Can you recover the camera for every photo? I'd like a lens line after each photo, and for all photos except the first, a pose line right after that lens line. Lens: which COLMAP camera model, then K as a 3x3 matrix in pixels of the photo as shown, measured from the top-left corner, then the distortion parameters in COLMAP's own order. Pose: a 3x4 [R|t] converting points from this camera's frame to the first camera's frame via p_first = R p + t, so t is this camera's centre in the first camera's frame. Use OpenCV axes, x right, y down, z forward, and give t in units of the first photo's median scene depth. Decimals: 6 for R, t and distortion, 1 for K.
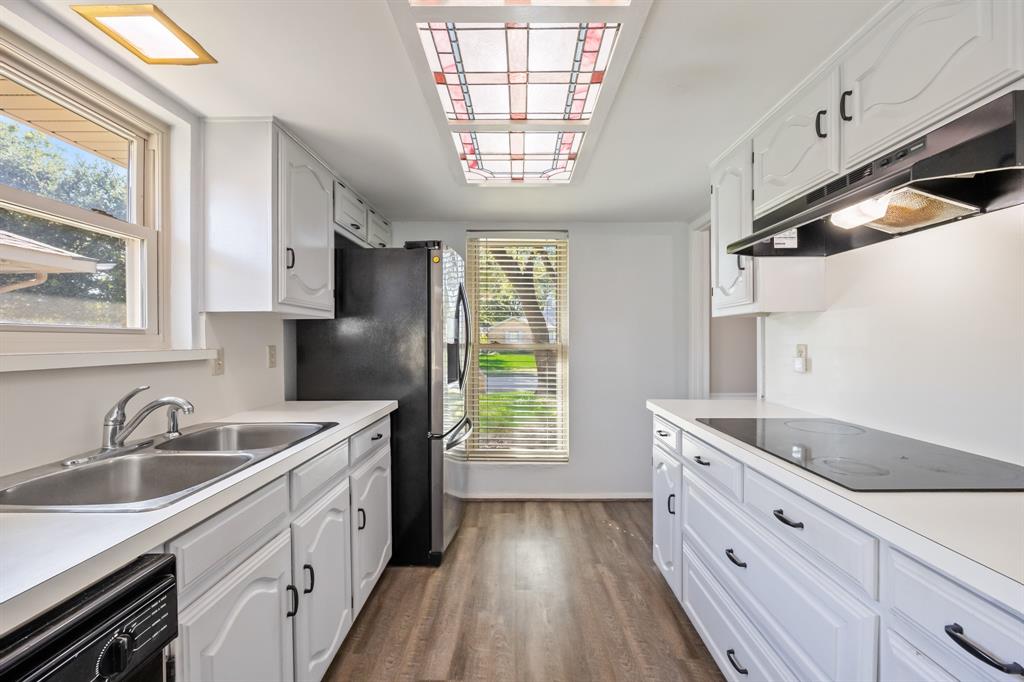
lens RADIAL K [[404.2, 0, 514.0], [0, 404.2, 343.0], [0, 0, 1]] dist [-0.010061, 0.000462]
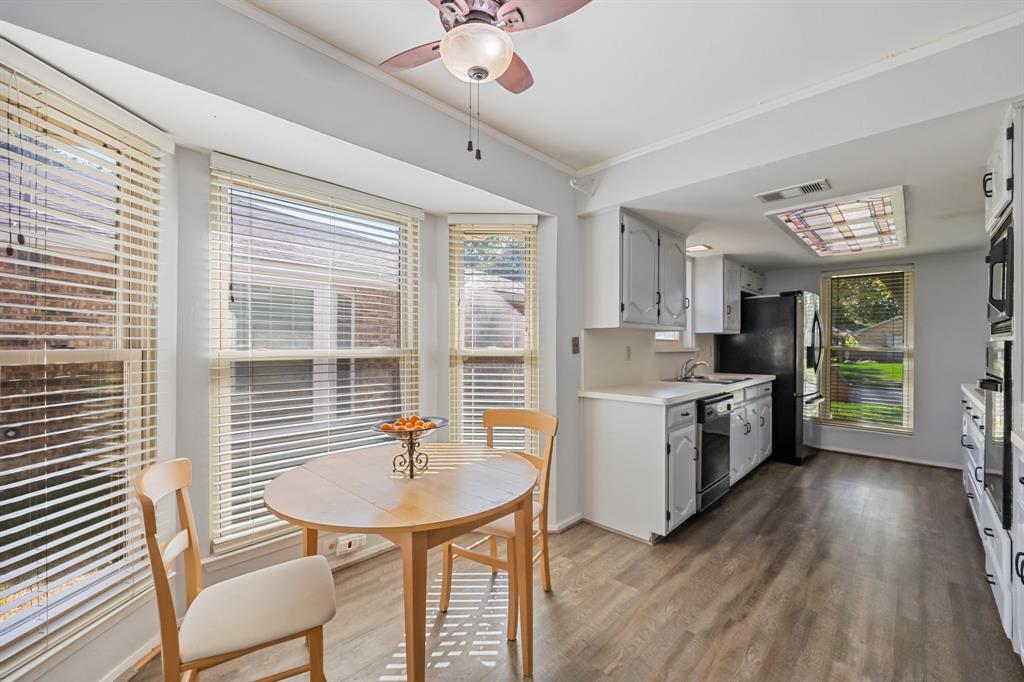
lens RADIAL K [[404.2, 0, 514.0], [0, 404.2, 343.0], [0, 0, 1]] dist [-0.010061, 0.000462]
pose [[0.713869, 0.006983, -0.700245, 0.167090], [-0.010790, 0.999941, -0.001028, 0.001598], [0.700196, 0.008290, 0.713902, -1.252534]]
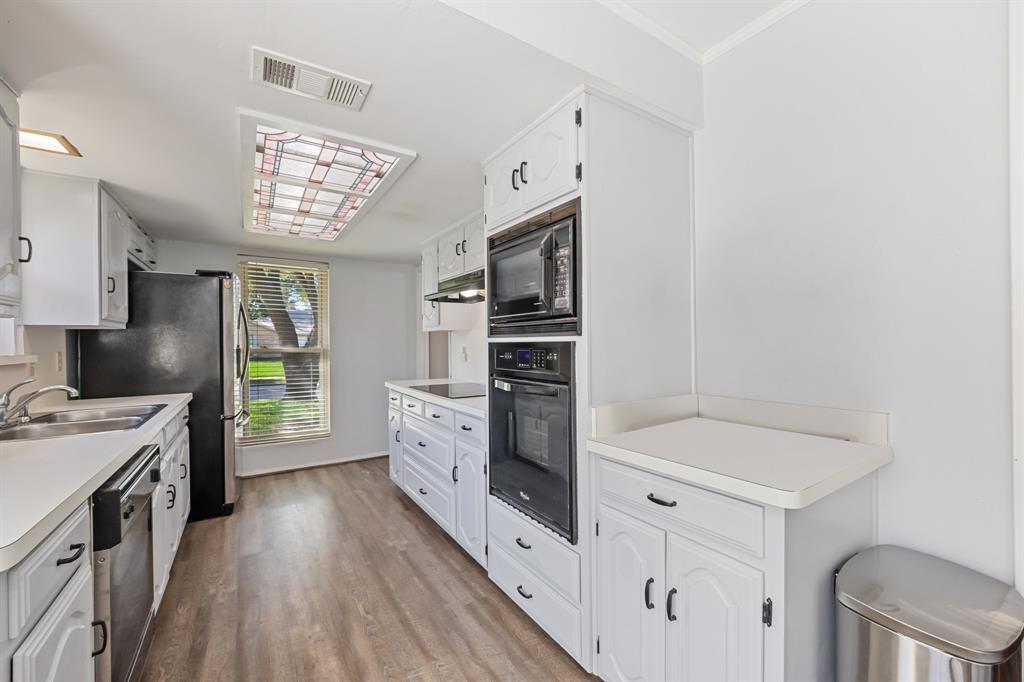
lens RADIAL K [[404.2, 0, 514.0], [0, 404.2, 343.0], [0, 0, 1]] dist [-0.010061, 0.000462]
pose [[0.828426, -0.003905, 0.560085, -0.151750], [0.009589, 0.999928, -0.007212, 0.001463], [-0.560016, 0.011345, 0.828404, -0.638814]]
